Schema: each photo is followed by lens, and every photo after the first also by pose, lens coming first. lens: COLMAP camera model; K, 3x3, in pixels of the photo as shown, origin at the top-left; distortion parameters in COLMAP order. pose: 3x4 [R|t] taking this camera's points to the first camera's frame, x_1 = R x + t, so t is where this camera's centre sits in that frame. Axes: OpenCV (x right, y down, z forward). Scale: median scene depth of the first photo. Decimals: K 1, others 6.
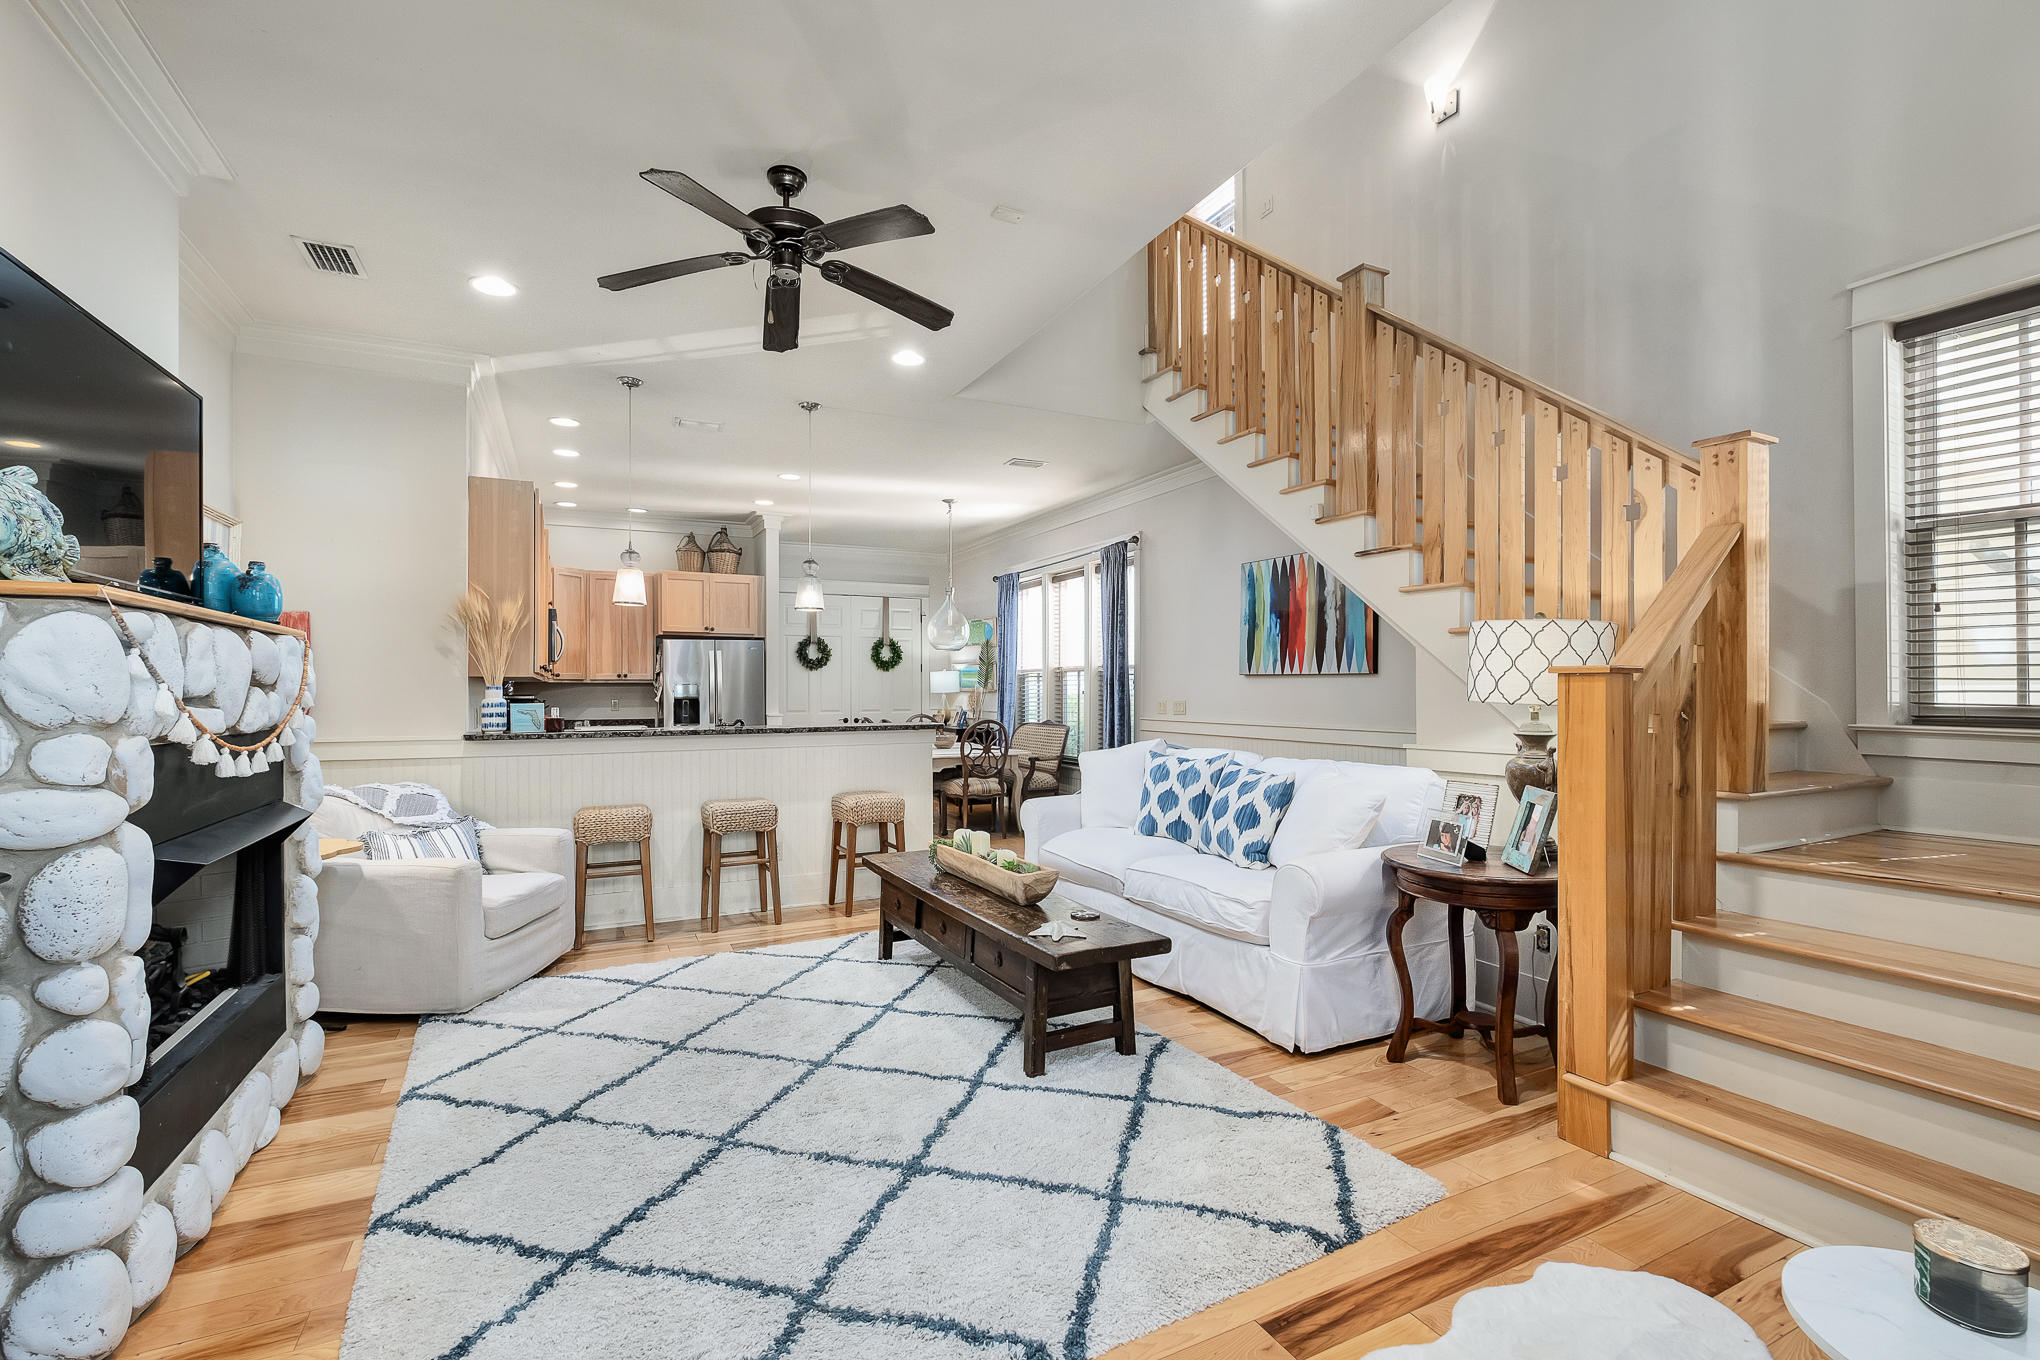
lens RADIAL K [[891.8, 0, 1011.1], [0, 891.8, 685.2], [0, 0, 1]] dist [-0.006385, 0.001072]
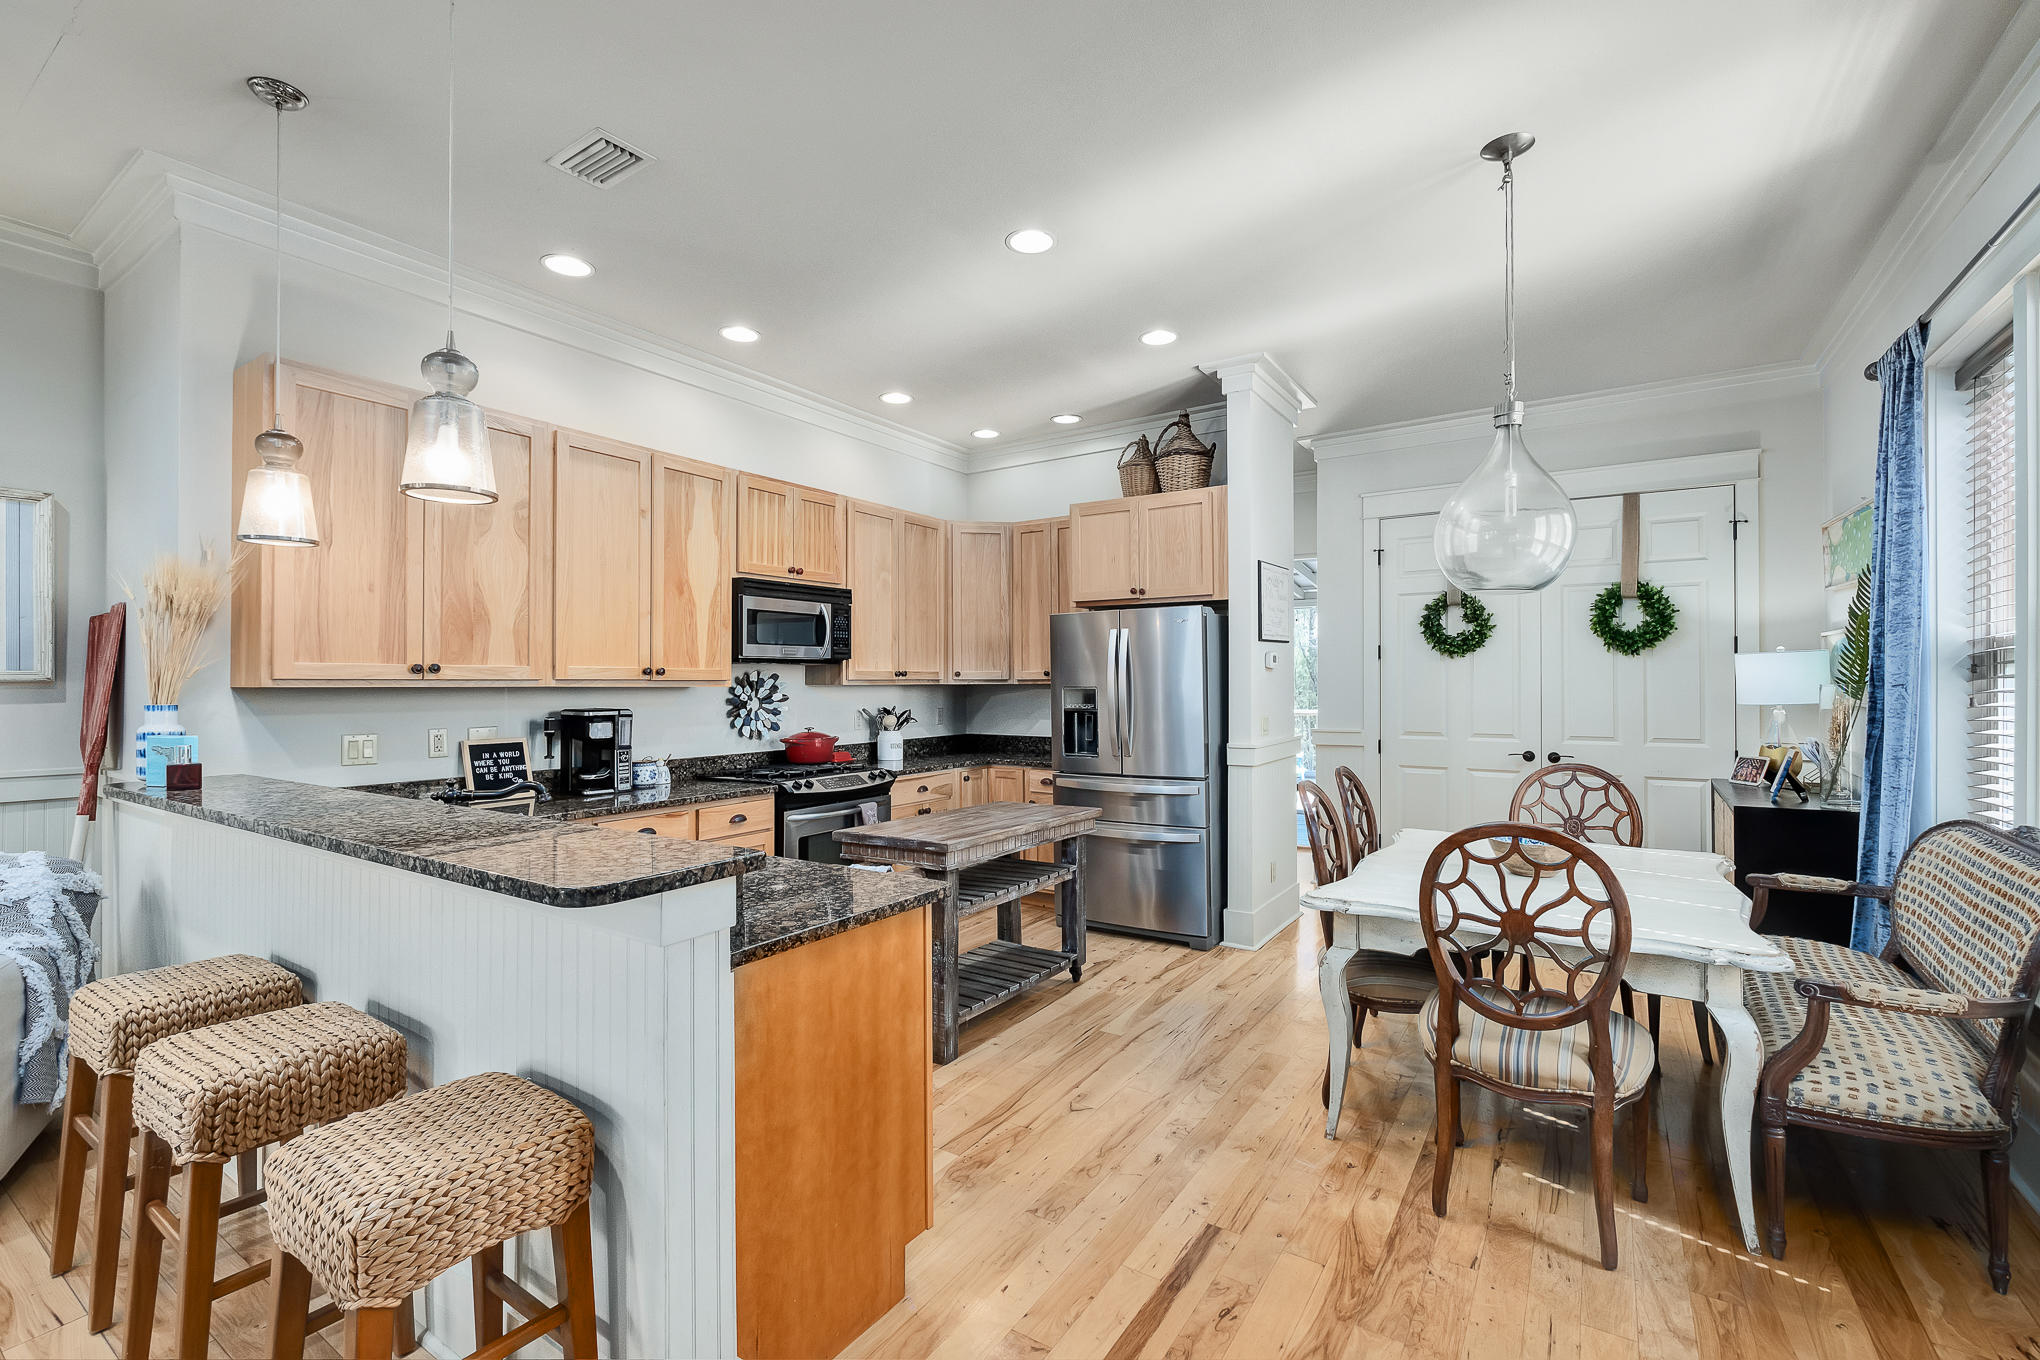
lens RADIAL K [[891.8, 0, 1008.3], [0, 891.8, 679.0], [0, 0, 1]] dist [-0.006385, 0.001072]
pose [[0.507587, -0.003770, -0.861593, 0.120582], [0.006211, 0.999980, -0.000716, -0.006434], [0.861578, -0.004988, 0.507600, 0.648037]]
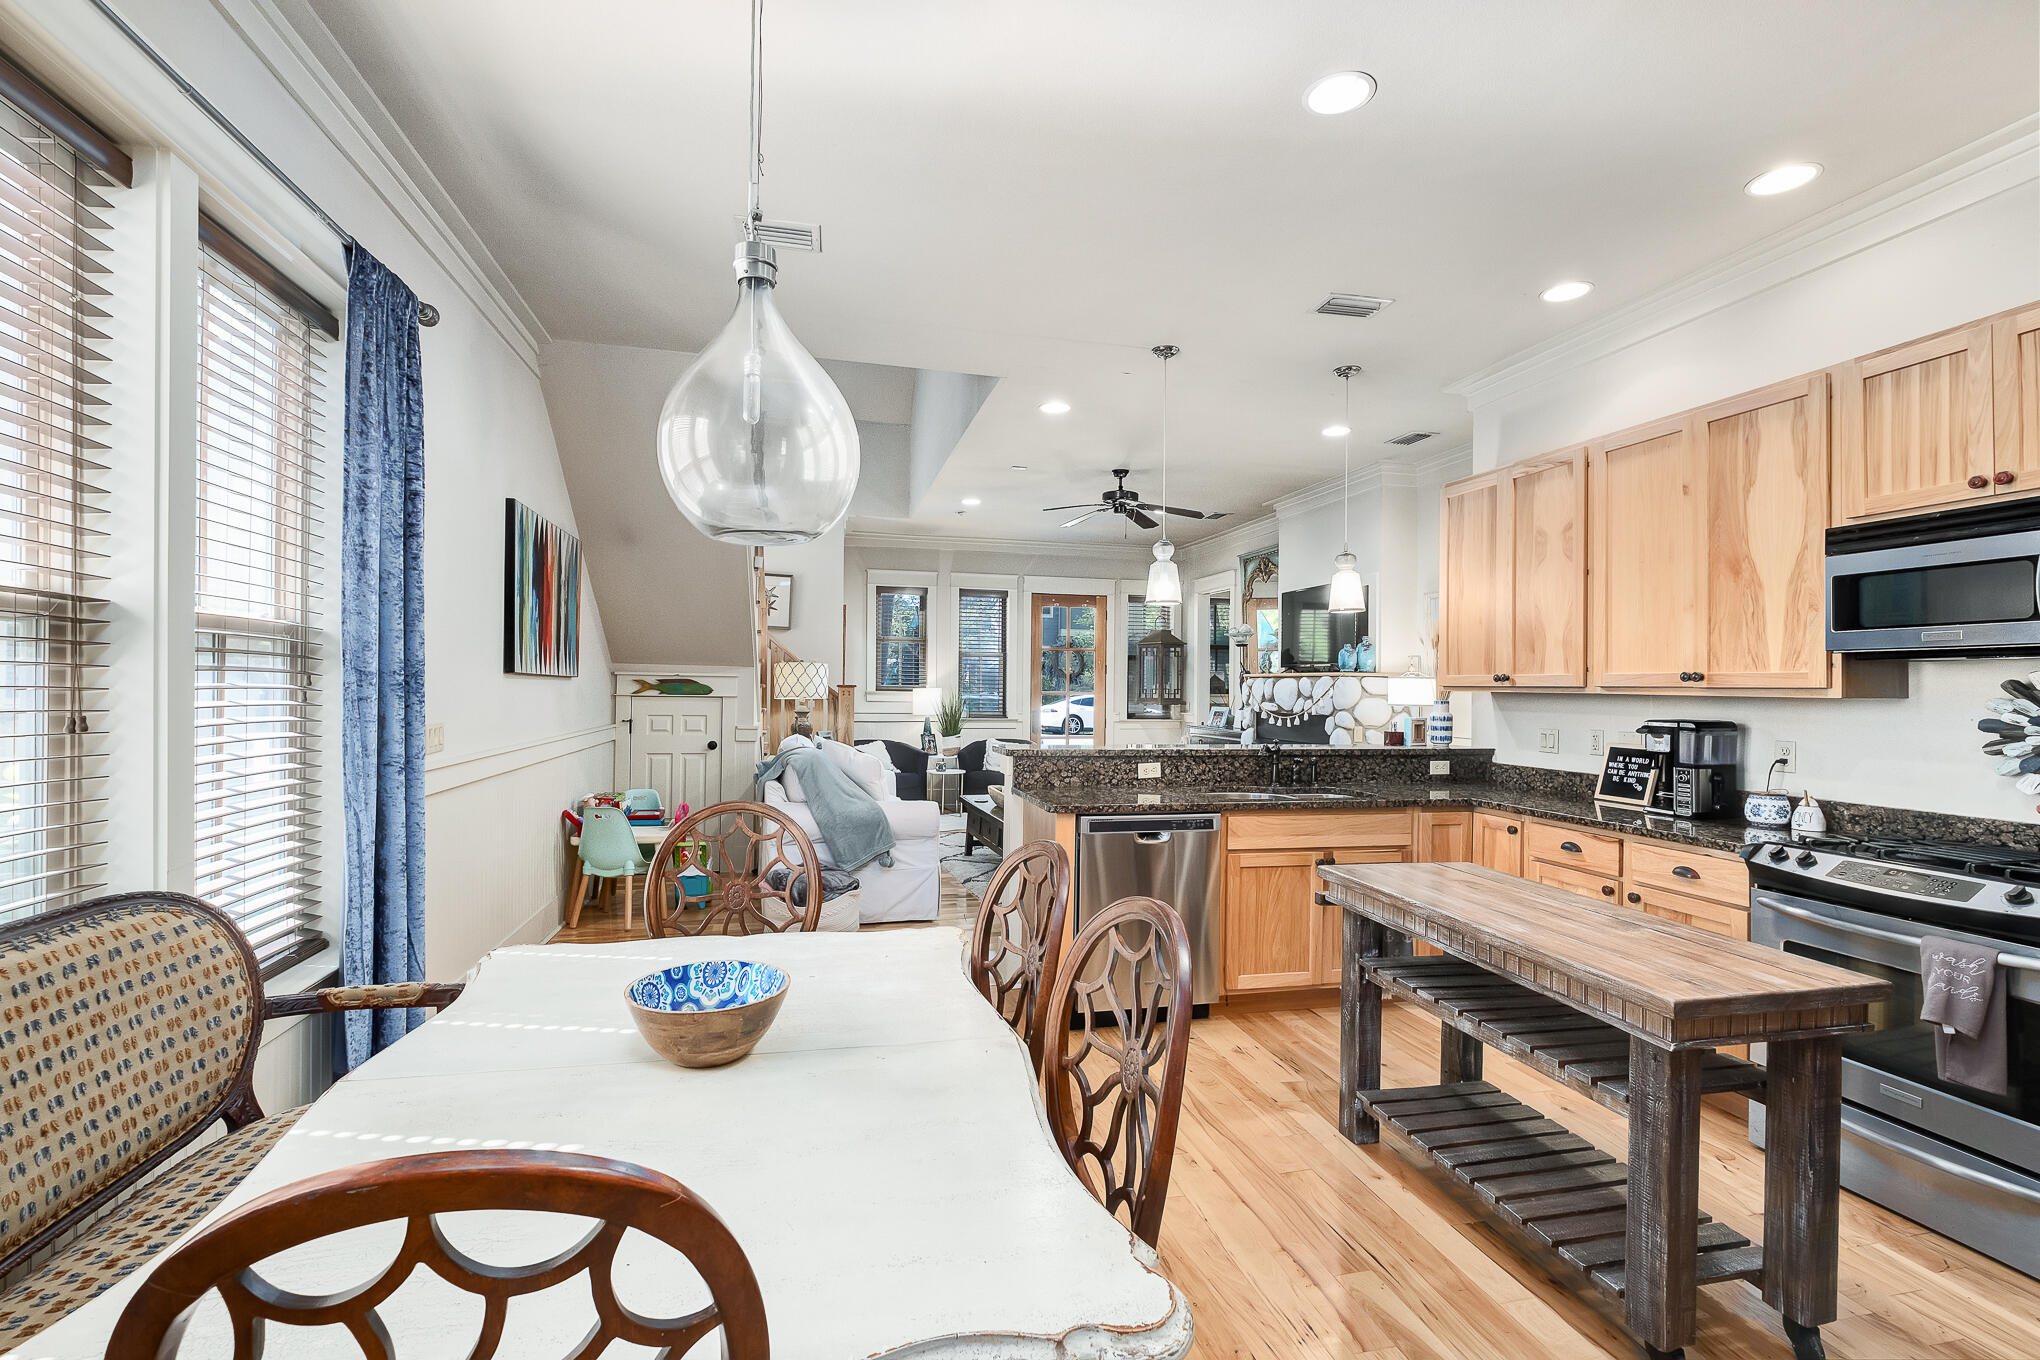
lens RADIAL K [[891.8, 0, 1027.6], [0, 891.8, 686.0], [0, 0, 1]] dist [-0.006385, 0.001072]
pose [[-0.978617, -0.009920, 0.205454, -0.174520], [-0.011294, 0.999921, -0.005516, -0.002605], [-0.205383, -0.007718, -0.978651, 1.160707]]
